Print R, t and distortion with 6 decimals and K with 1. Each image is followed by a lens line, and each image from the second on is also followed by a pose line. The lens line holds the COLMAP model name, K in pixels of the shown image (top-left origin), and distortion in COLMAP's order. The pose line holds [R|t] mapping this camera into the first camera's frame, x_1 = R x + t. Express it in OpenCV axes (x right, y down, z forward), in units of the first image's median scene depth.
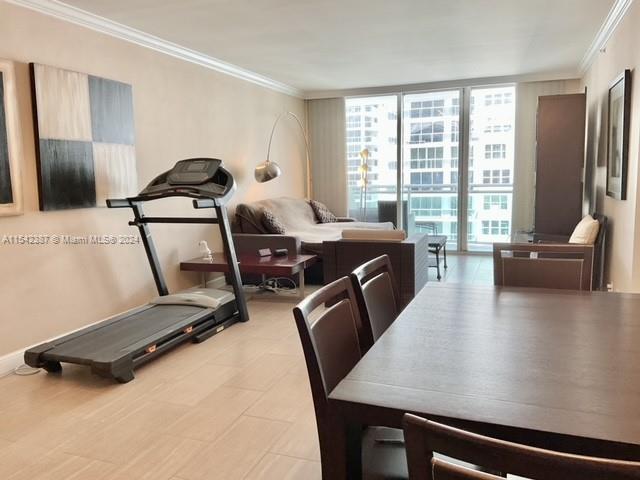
lens RADIAL K [[530.7, 0, 320.1], [0, 530.7, 243.6], [0, 0, 1]] dist [0.126267, -0.223915]
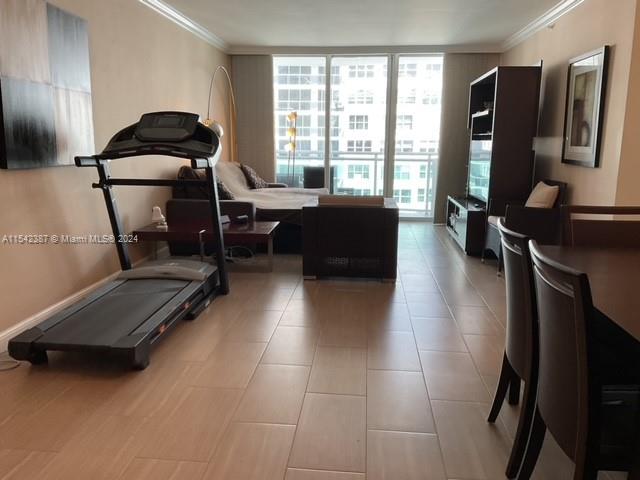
lens RADIAL K [[530.7, 0, 320.1], [0, 530.7, 243.6], [0, 0, 1]] dist [0.126267, -0.223915]
pose [[0.964324, -0.020186, 0.263954, -0.215925], [0.004315, 0.998155, 0.060571, 0.003777], [-0.264690, -0.057271, 0.962631, 0.071373]]
